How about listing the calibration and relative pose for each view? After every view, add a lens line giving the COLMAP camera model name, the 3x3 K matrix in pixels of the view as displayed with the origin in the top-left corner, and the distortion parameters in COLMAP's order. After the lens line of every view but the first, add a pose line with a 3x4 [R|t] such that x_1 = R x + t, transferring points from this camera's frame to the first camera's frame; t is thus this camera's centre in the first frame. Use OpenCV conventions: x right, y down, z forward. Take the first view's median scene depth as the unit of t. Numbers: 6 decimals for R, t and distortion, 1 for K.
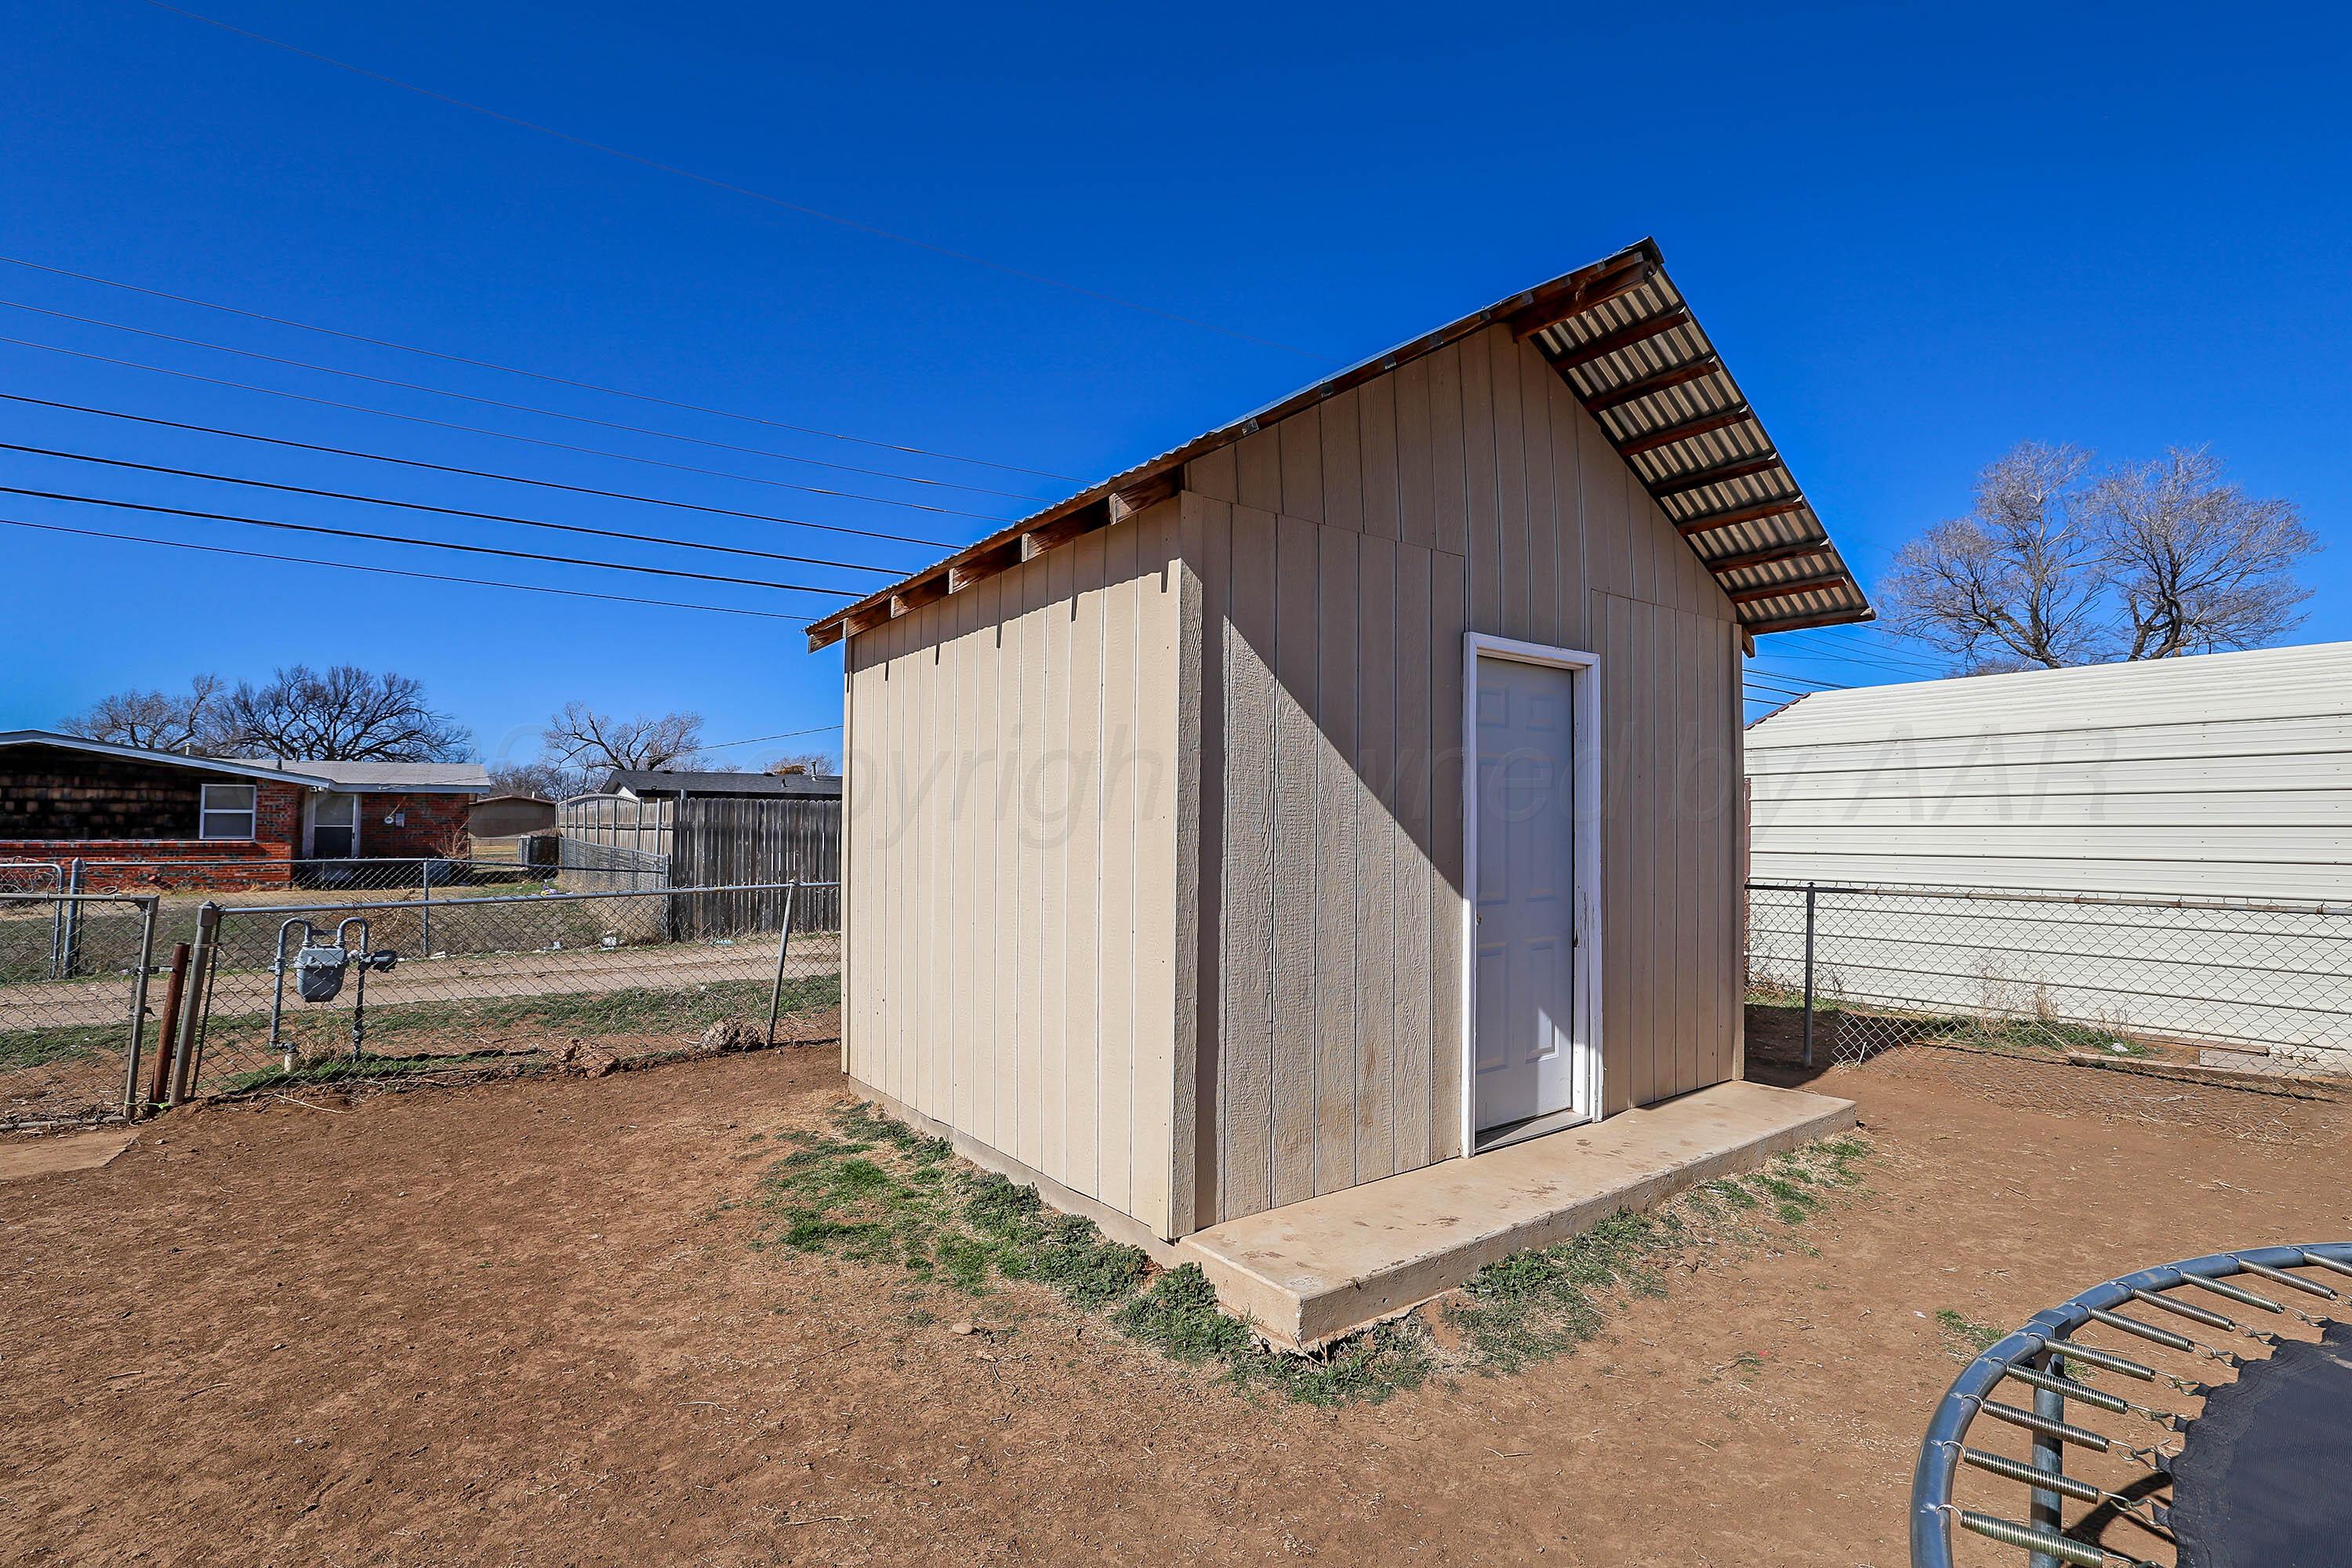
lens RADIAL K [[1080.3, 0, 1187.9], [0, 1080.3, 762.5], [0, 0, 1]] dist [-0.050078, 0.016085]
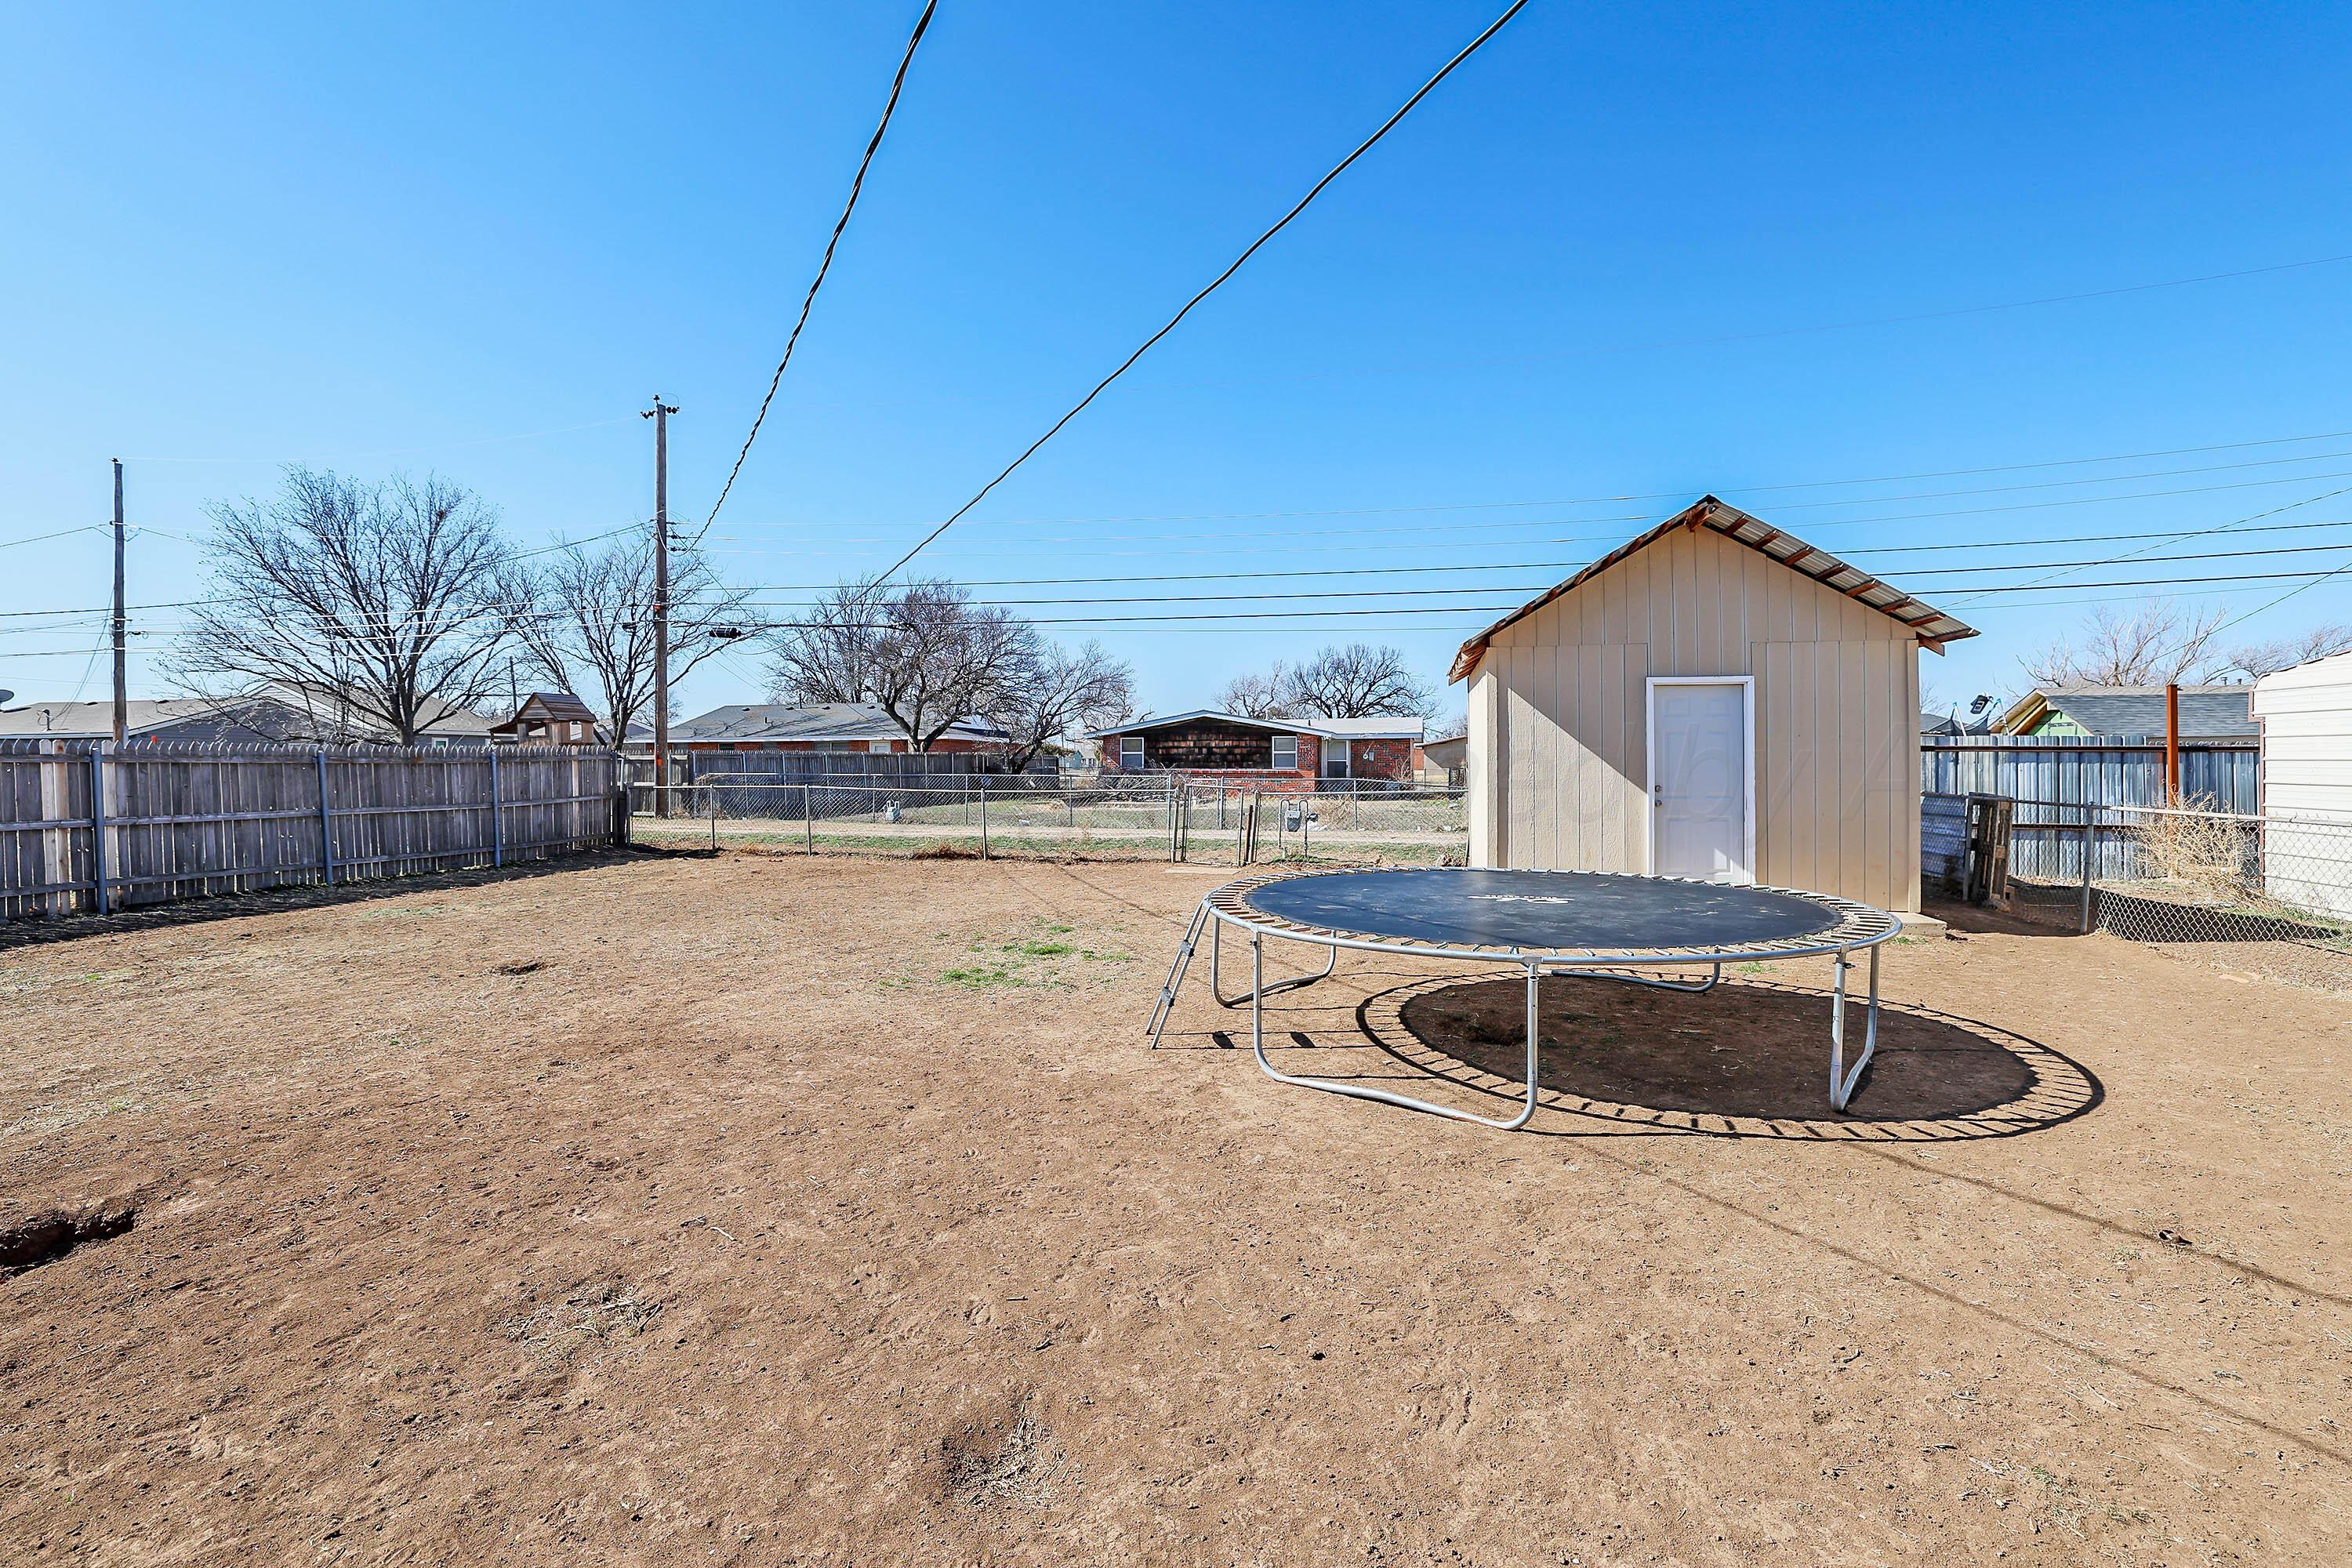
lens RADIAL K [[1080.3, 0, 1187.9], [0, 1080.3, 762.5], [0, 0, 1]] dist [-0.050078, 0.016085]
pose [[0.660413, -0.001520, -0.750901, 0.275254], [0.050941, 0.997785, 0.042783, -0.018298], [0.749173, -0.066506, 0.659027, -0.255714]]
